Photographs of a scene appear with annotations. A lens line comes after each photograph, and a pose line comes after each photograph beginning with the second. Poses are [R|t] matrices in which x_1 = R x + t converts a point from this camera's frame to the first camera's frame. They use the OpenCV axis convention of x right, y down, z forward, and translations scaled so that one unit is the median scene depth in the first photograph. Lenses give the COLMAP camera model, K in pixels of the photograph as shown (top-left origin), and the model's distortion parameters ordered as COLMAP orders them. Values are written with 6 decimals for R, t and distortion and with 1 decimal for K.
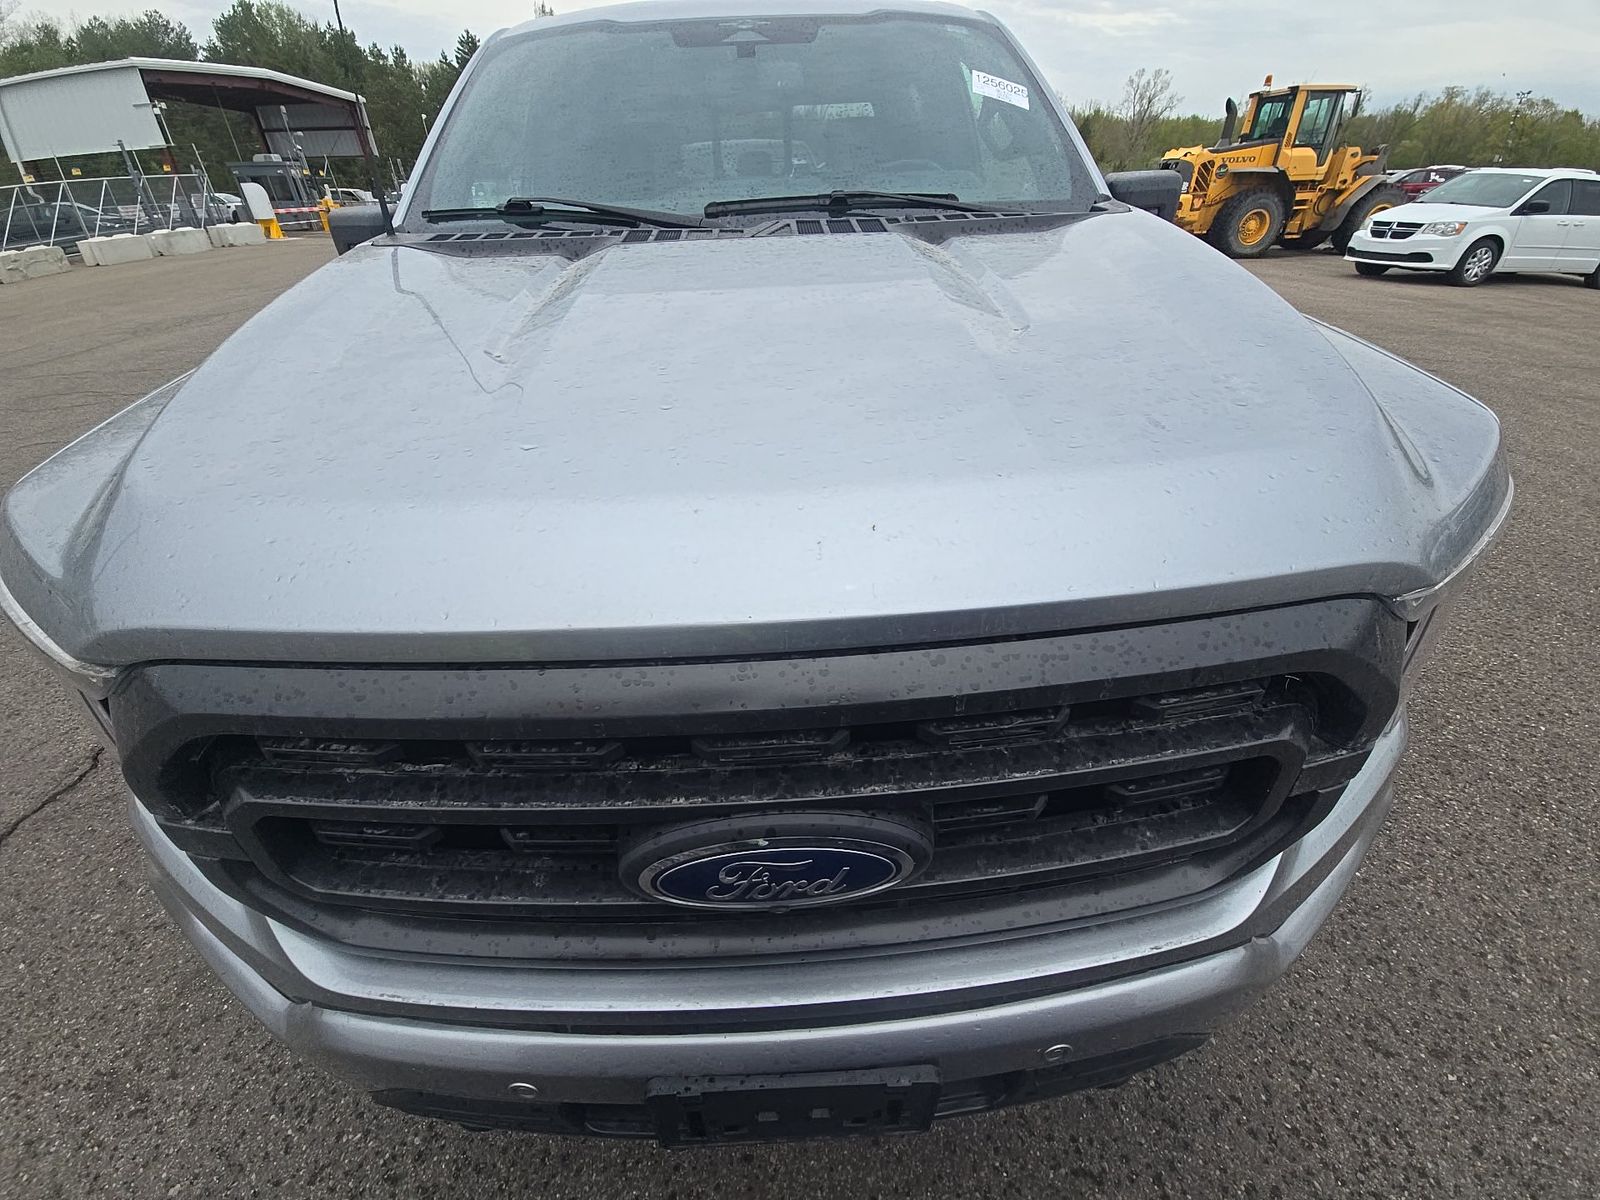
lens RADIAL K [[655.3, 0, 796.5], [0, 655.3, 599.4], [0, 0, 1]] dist [-0.003309, -0.001388]
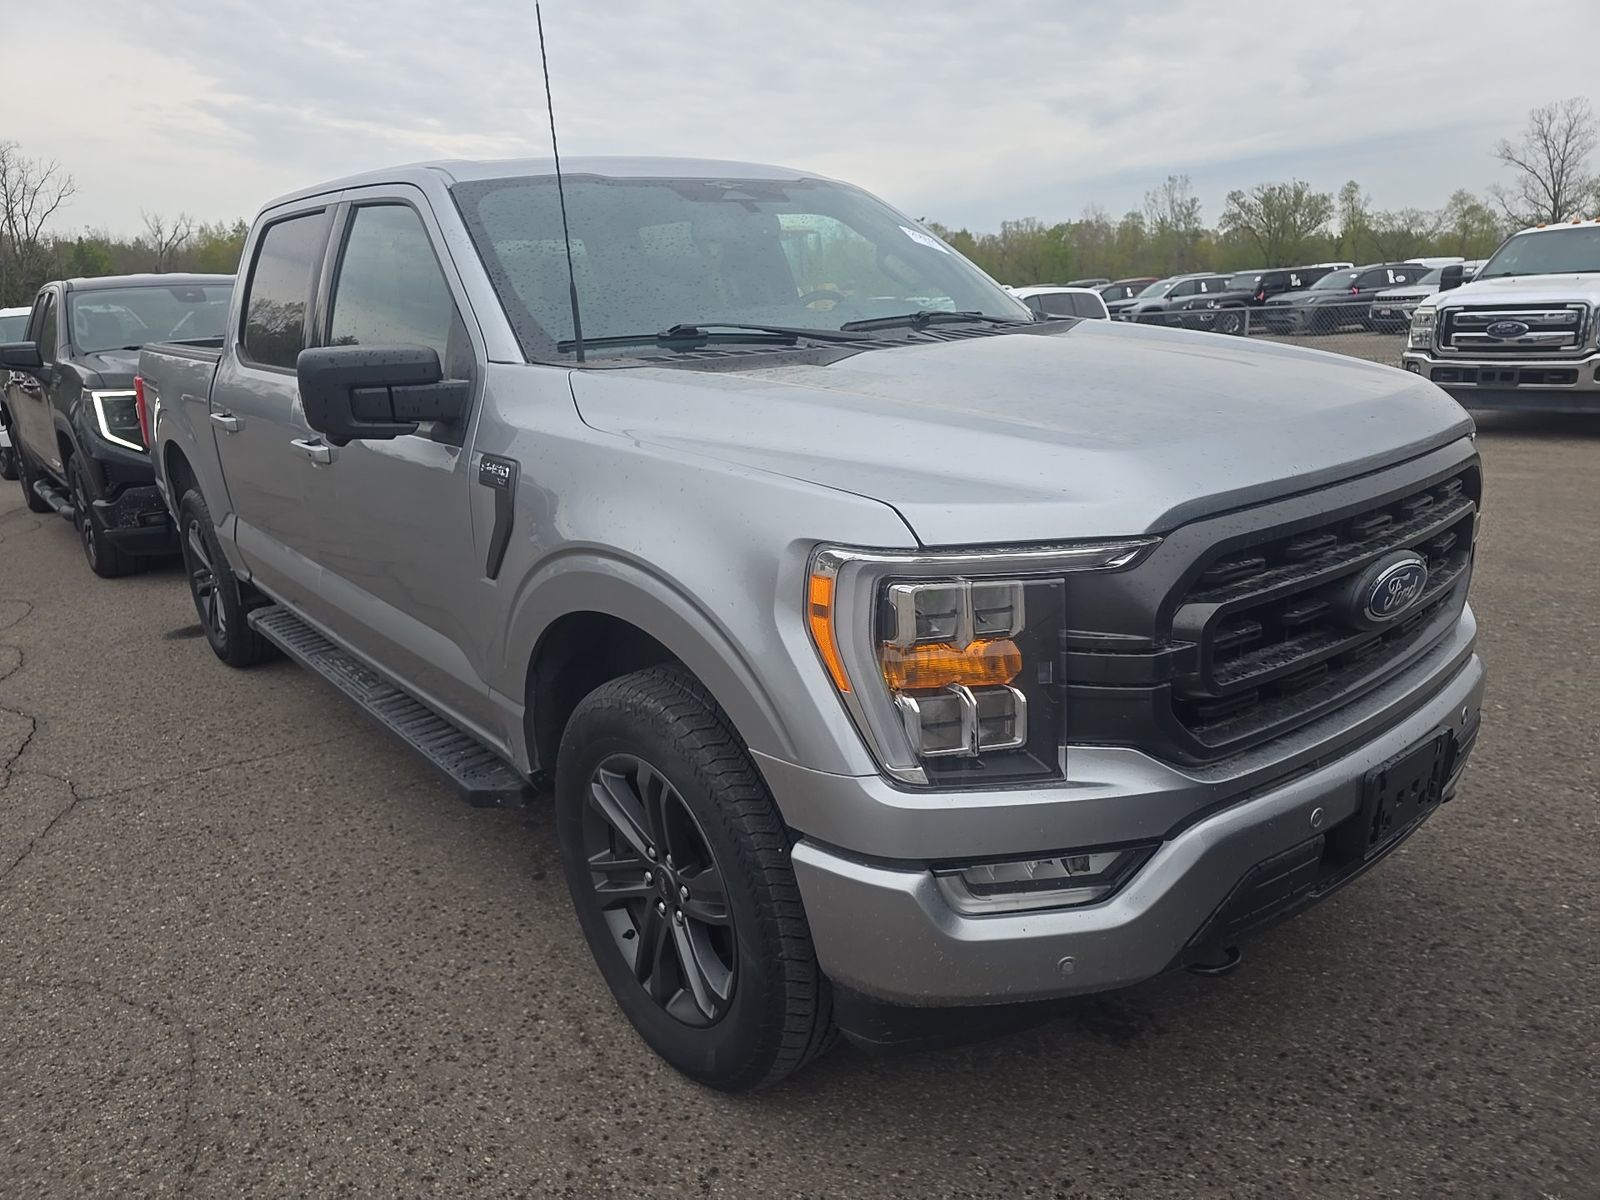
lens RADIAL K [[1088.8, 0, 802.8], [0, 1088.8, 599.2], [0, 0, 1]] dist [0.019827, -0.014559]
pose [[0.796246, -0.174386, 0.579295, -1.452380], [0.351032, 0.913051, -0.207640, 0.216969], [-0.492716, 0.368684, 0.788228, -0.303914]]
